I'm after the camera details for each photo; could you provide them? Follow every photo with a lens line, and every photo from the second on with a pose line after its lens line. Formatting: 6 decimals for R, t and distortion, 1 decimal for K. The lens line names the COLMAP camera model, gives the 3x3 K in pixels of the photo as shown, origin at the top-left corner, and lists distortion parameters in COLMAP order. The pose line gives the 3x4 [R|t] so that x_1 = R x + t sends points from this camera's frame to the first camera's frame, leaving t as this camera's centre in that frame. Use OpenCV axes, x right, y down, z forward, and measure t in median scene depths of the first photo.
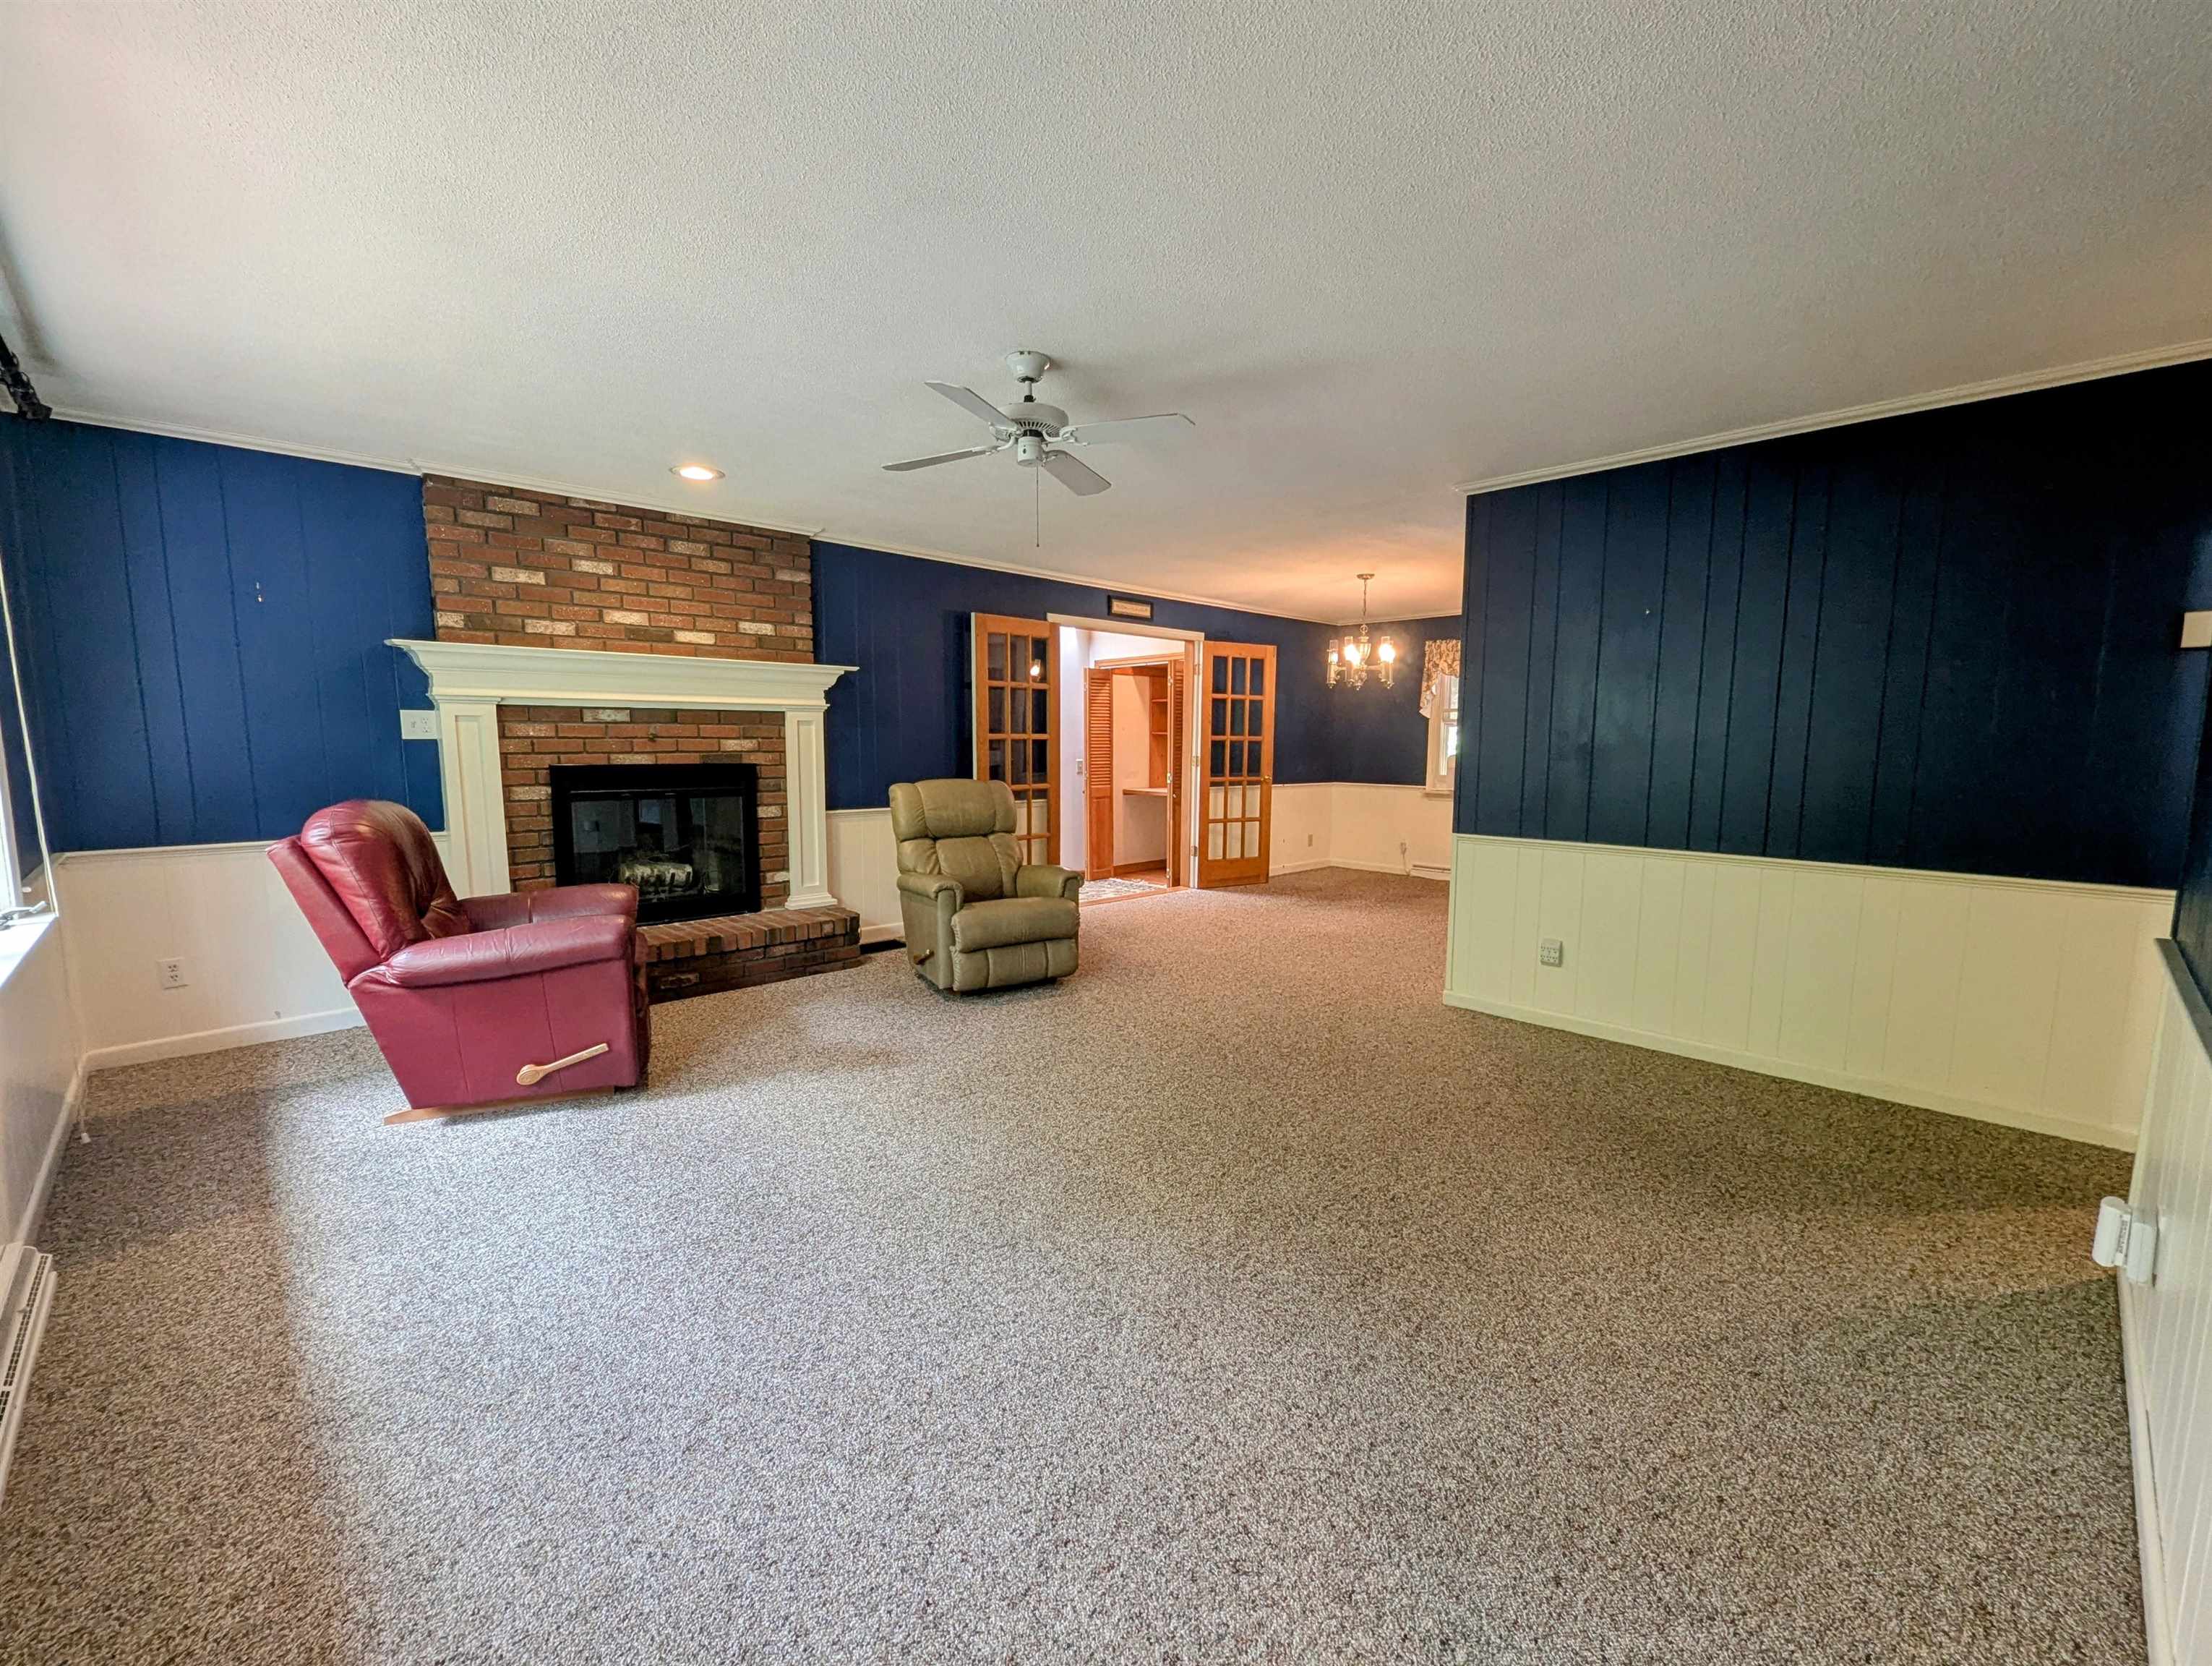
lens RADIAL K [[926.9, 0, 1118.7], [0, 926.9, 848.8], [0, 0, 1]] dist [-0.000616, 0.000658]
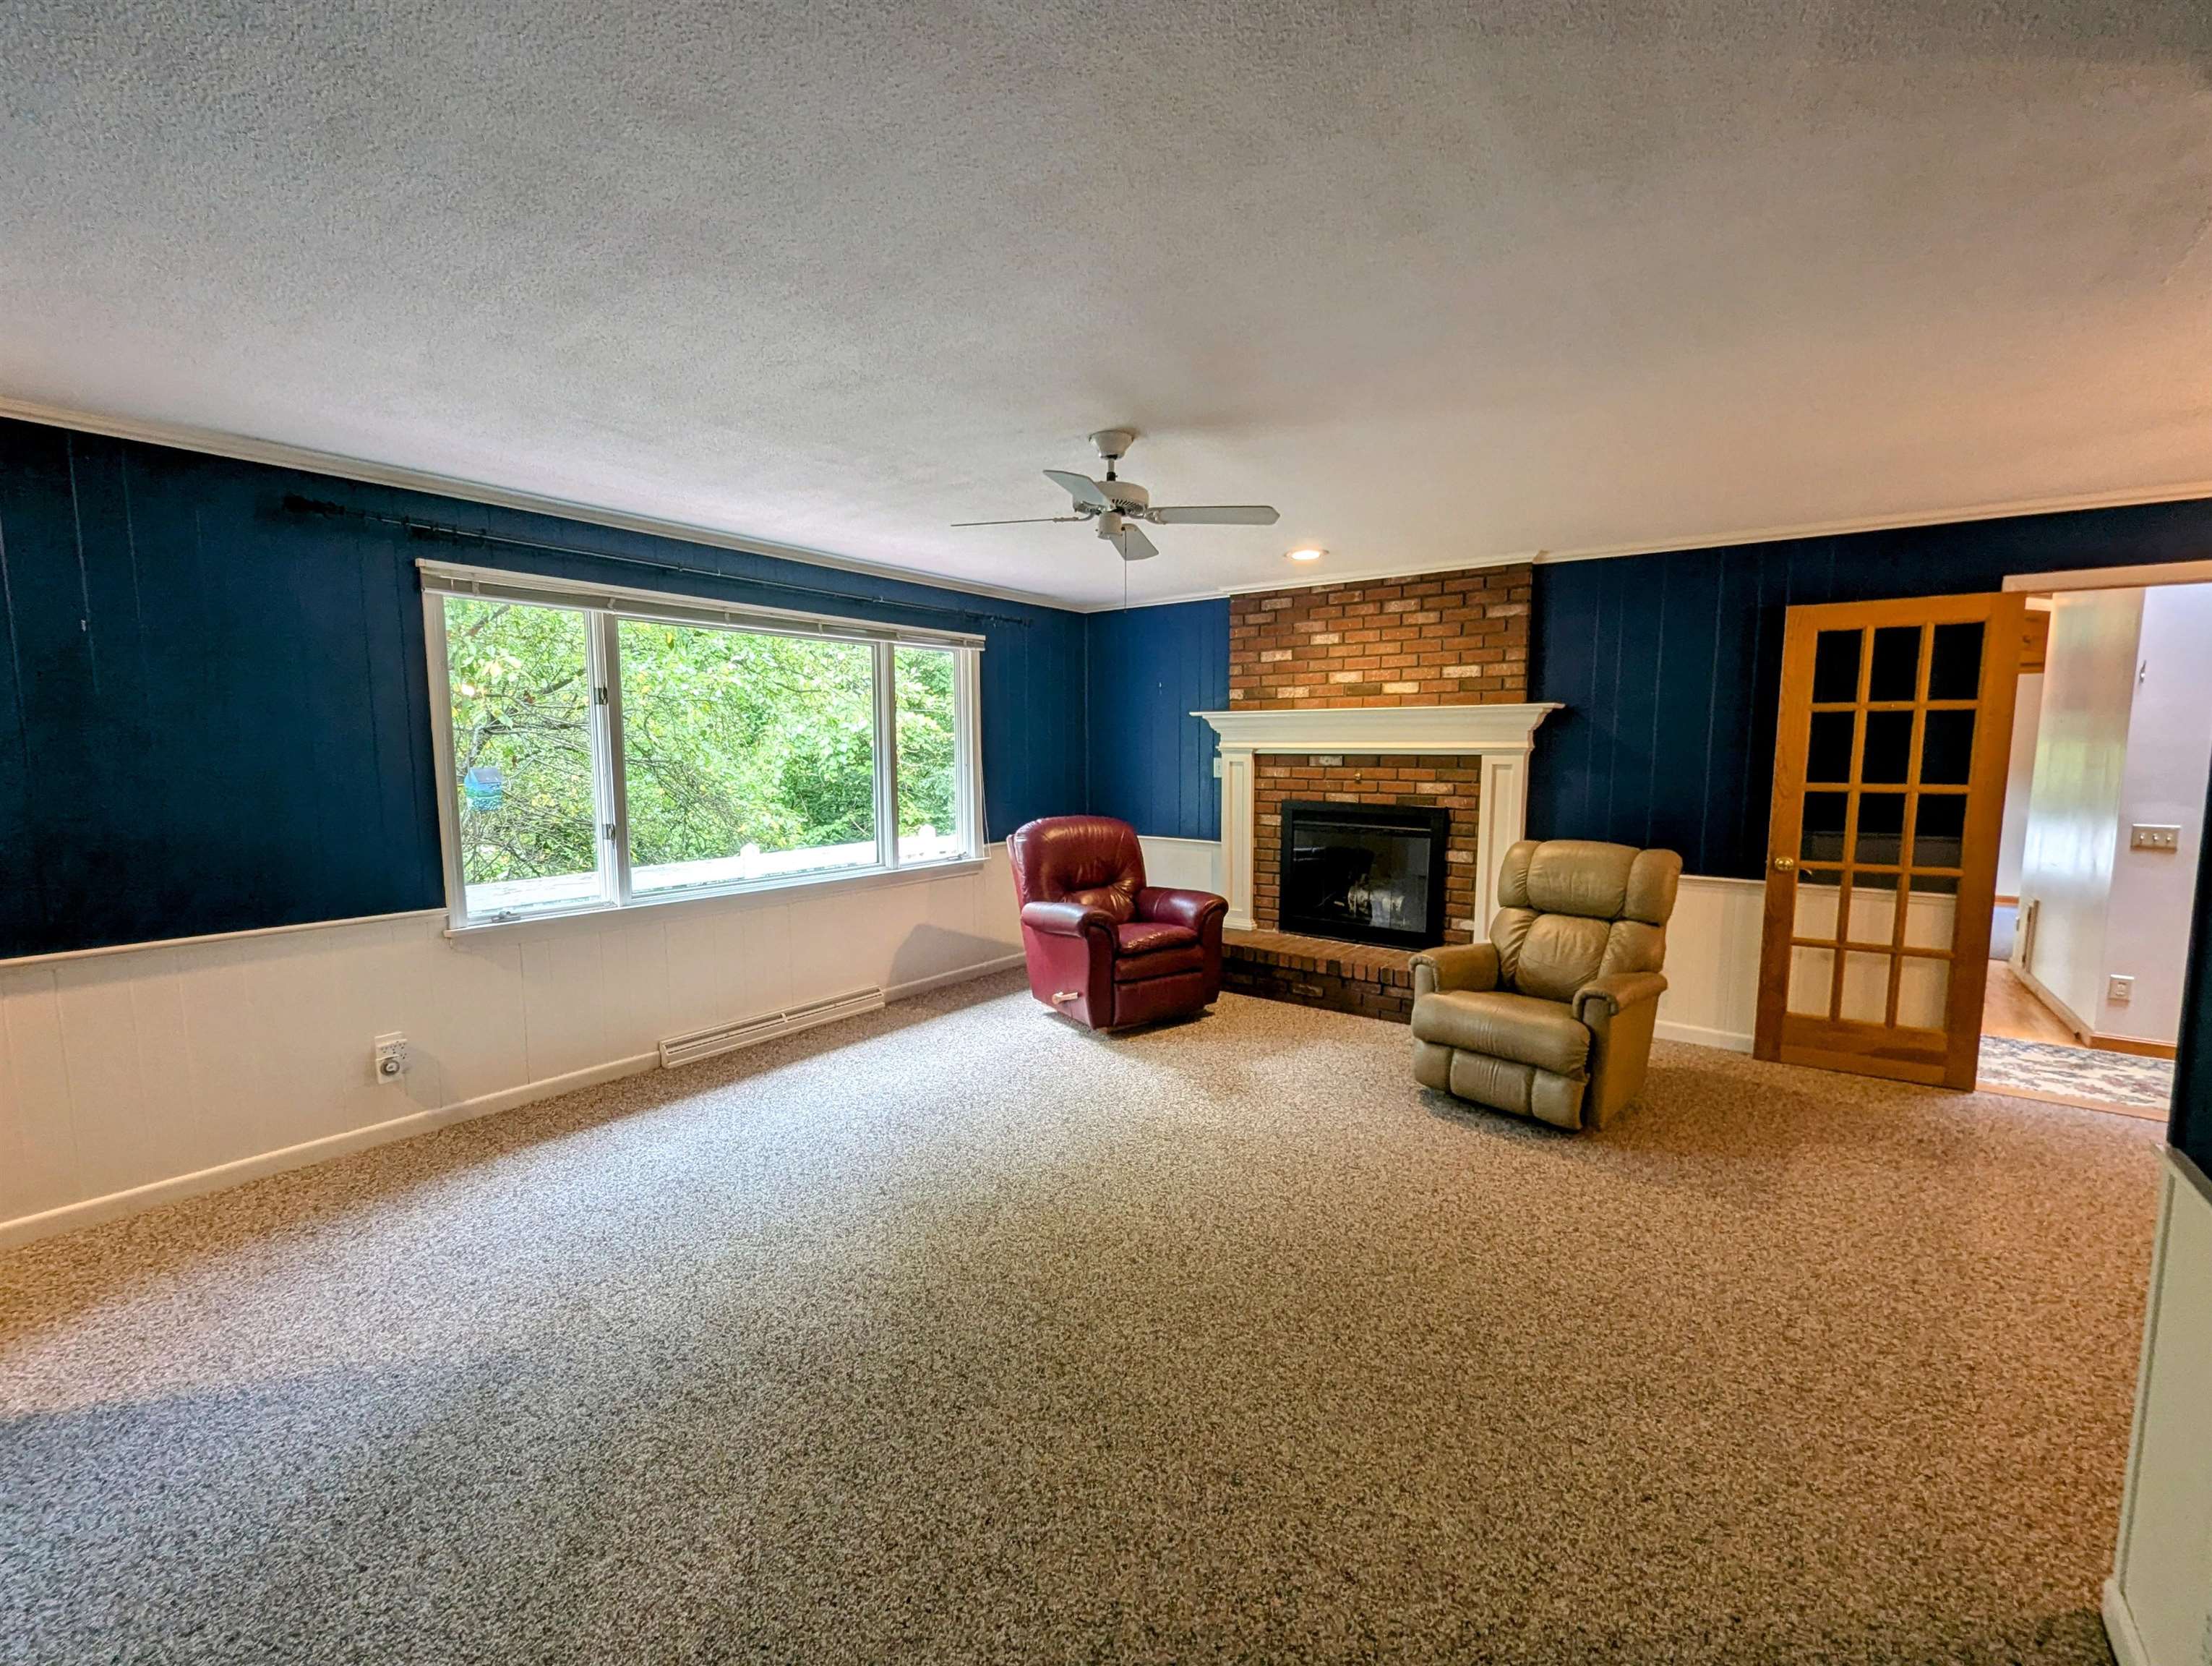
lens RADIAL K [[926.9, 0, 1118.7], [0, 926.9, 848.8], [0, 0, 1]] dist [-0.000616, 0.000658]
pose [[0.160944, 0.104087, -0.981460, 0.579624], [-0.118633, 0.989254, 0.085460, -0.098704], [0.979808, 0.102679, 0.171562, 0.527019]]
